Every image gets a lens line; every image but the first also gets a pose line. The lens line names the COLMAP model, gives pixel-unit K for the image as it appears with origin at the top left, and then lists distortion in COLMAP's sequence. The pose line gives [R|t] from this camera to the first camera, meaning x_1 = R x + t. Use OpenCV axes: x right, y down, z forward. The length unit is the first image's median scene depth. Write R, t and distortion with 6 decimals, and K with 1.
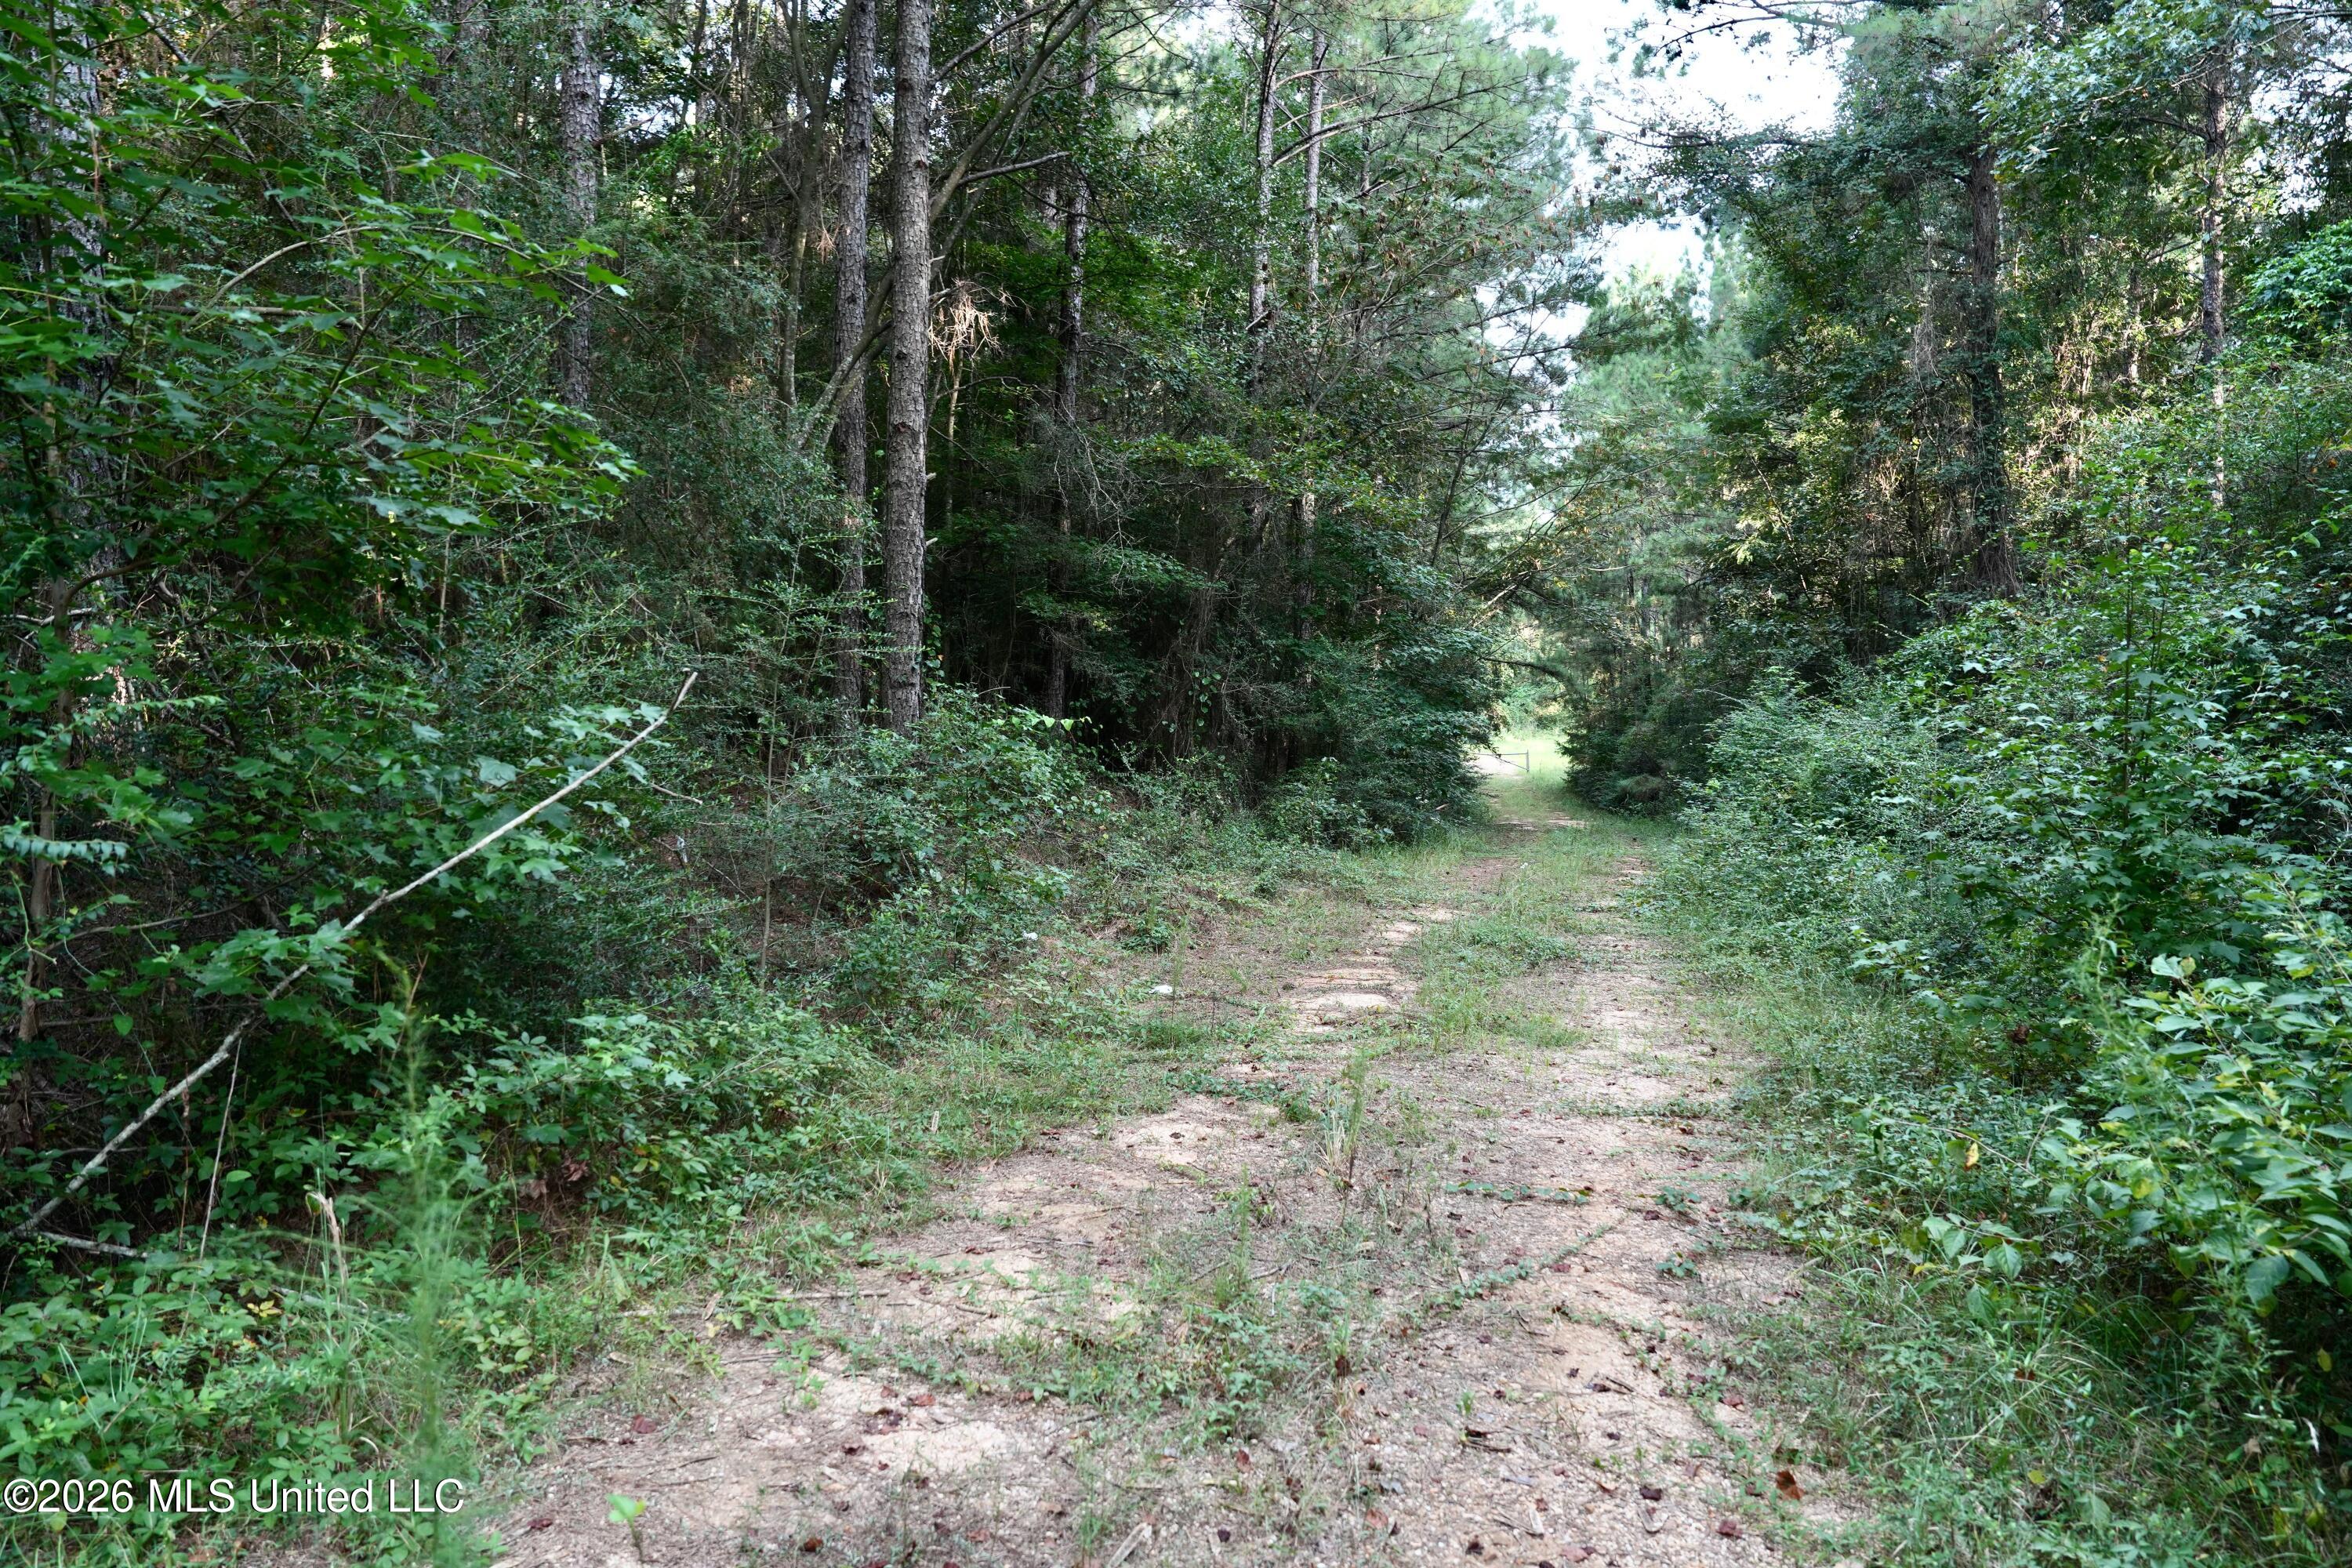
lens RADIAL K [[1589.2, 0, 1176.0], [0, 1589.2, 784.0], [0, 0, 1]] dist [-0.126046, 0.063996]
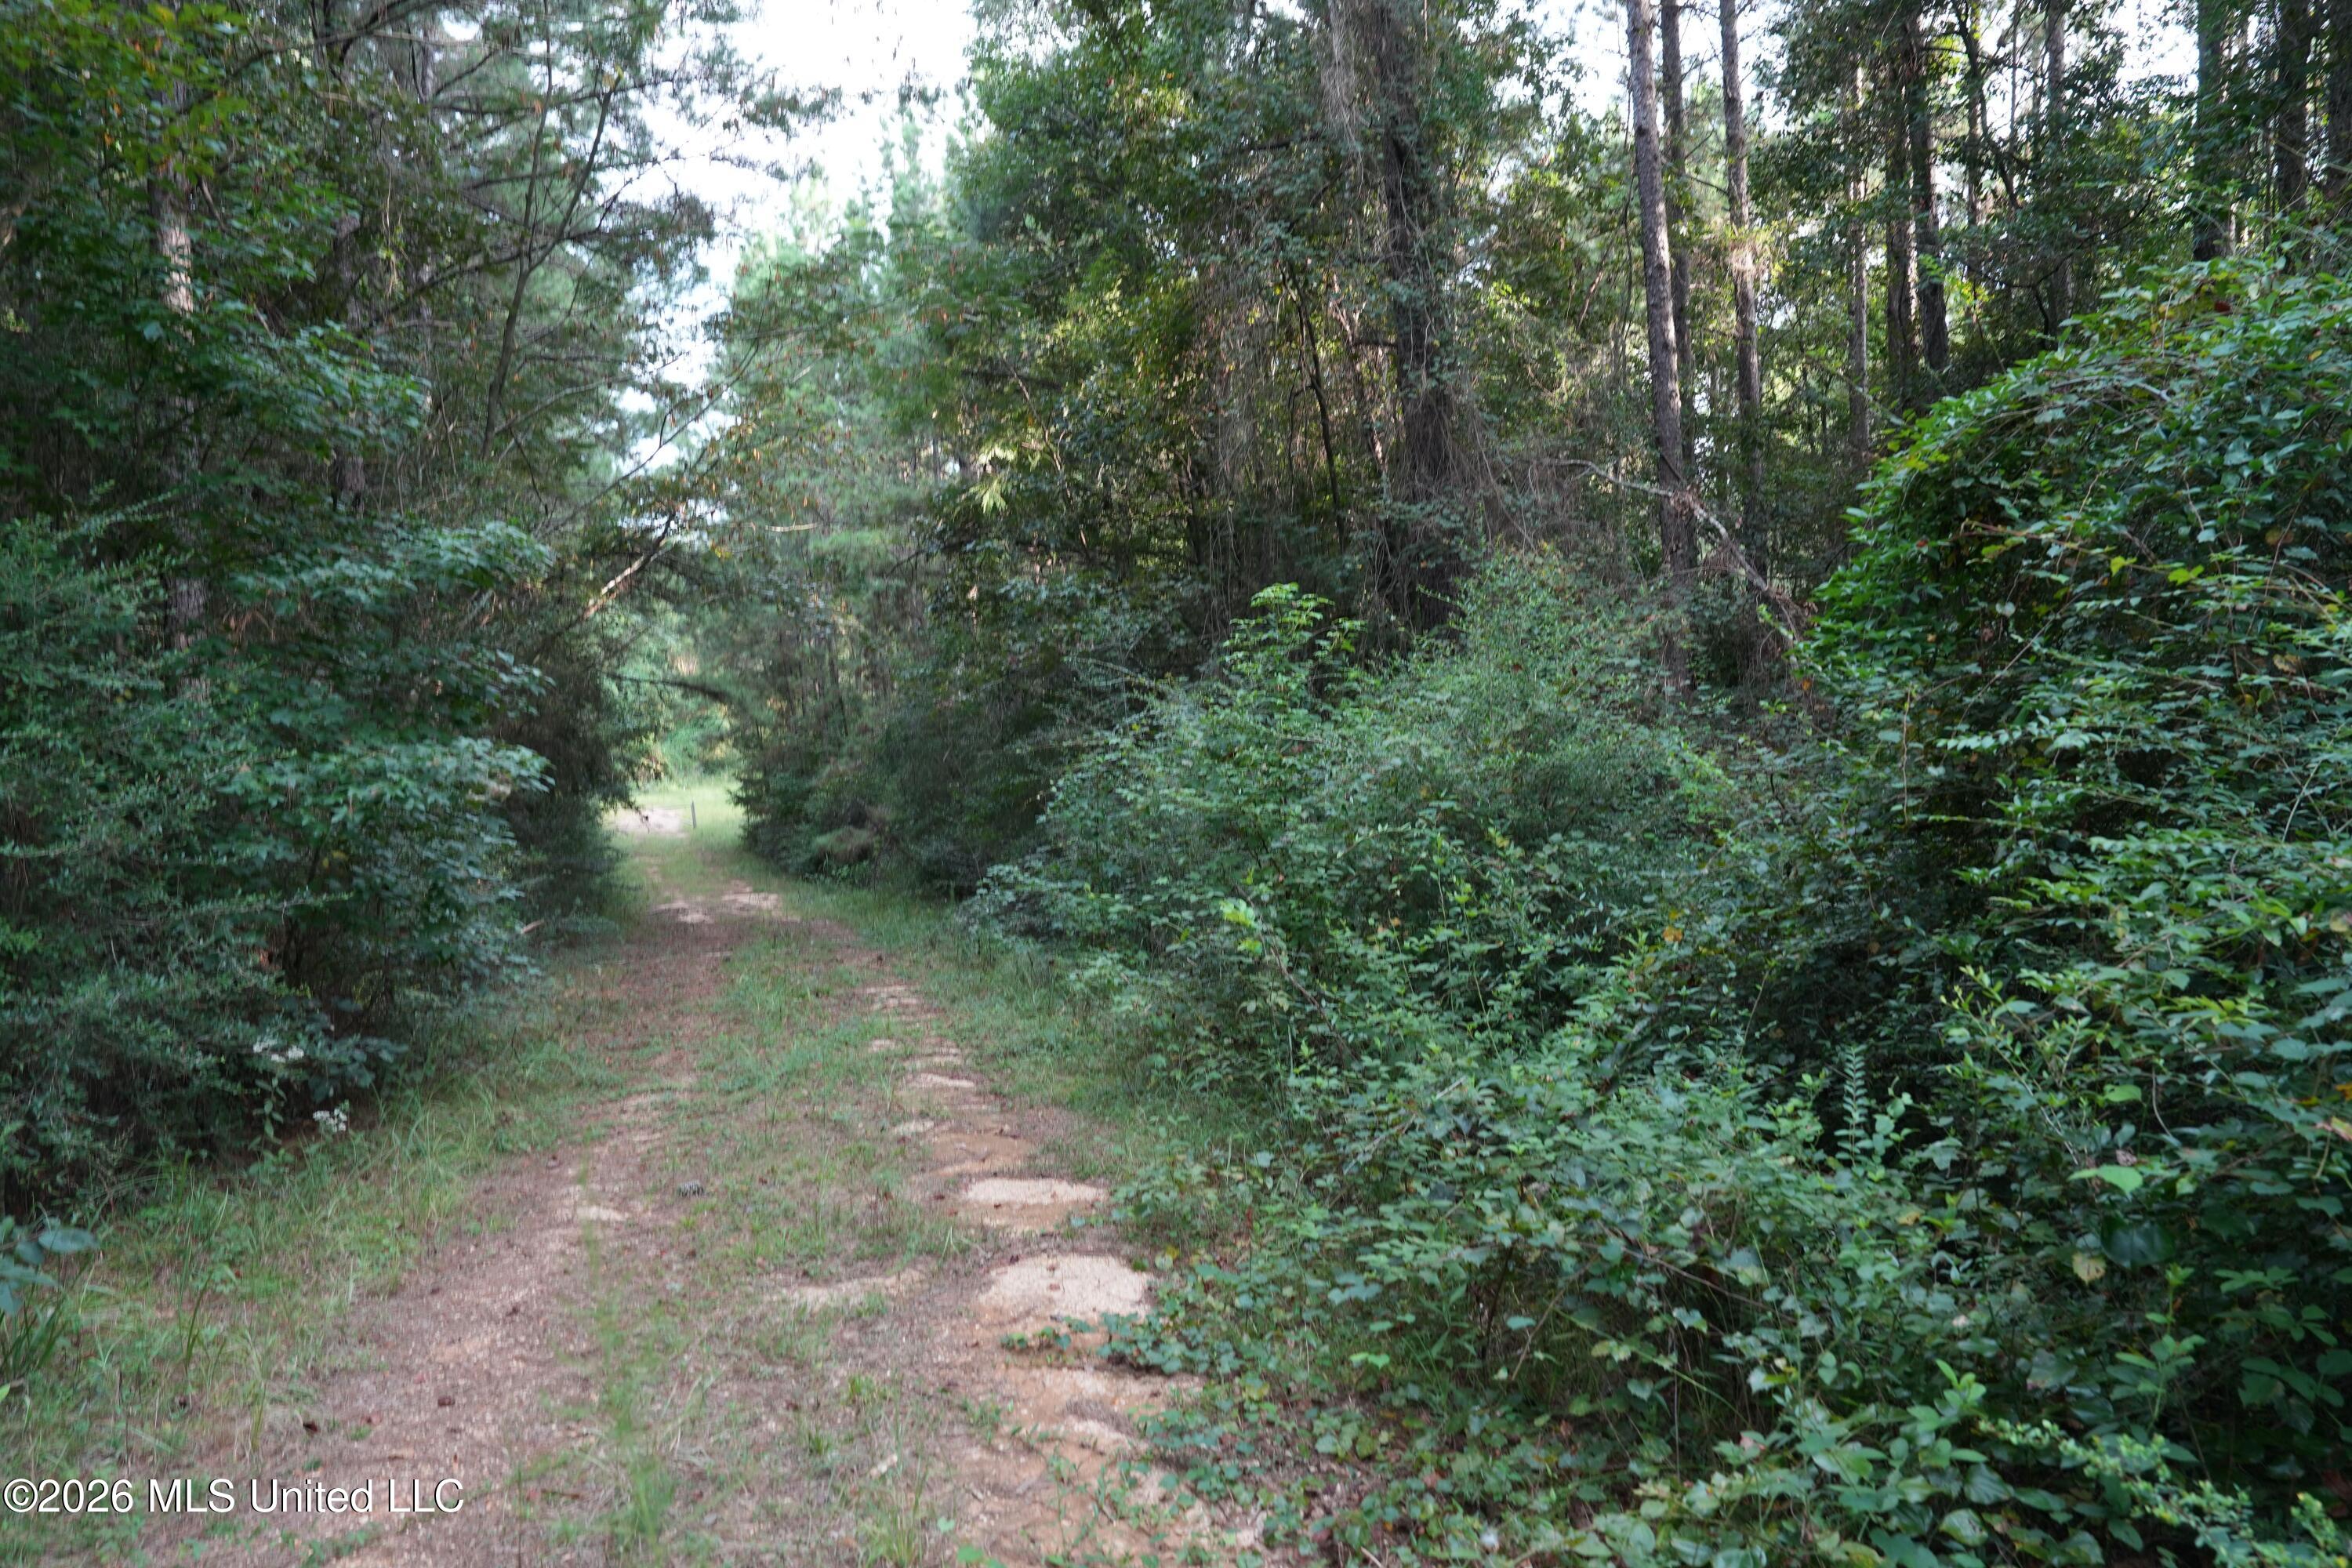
lens RADIAL K [[1589.2, 0, 1176.0], [0, 1589.2, 784.0], [0, 0, 1]] dist [-0.126046, 0.063996]
pose [[0.867792, -0.065011, 0.492657, 0.056574], [0.078438, 0.996897, -0.006616, -0.008592], [-0.490698, 0.044384, 0.870199, 0.239716]]
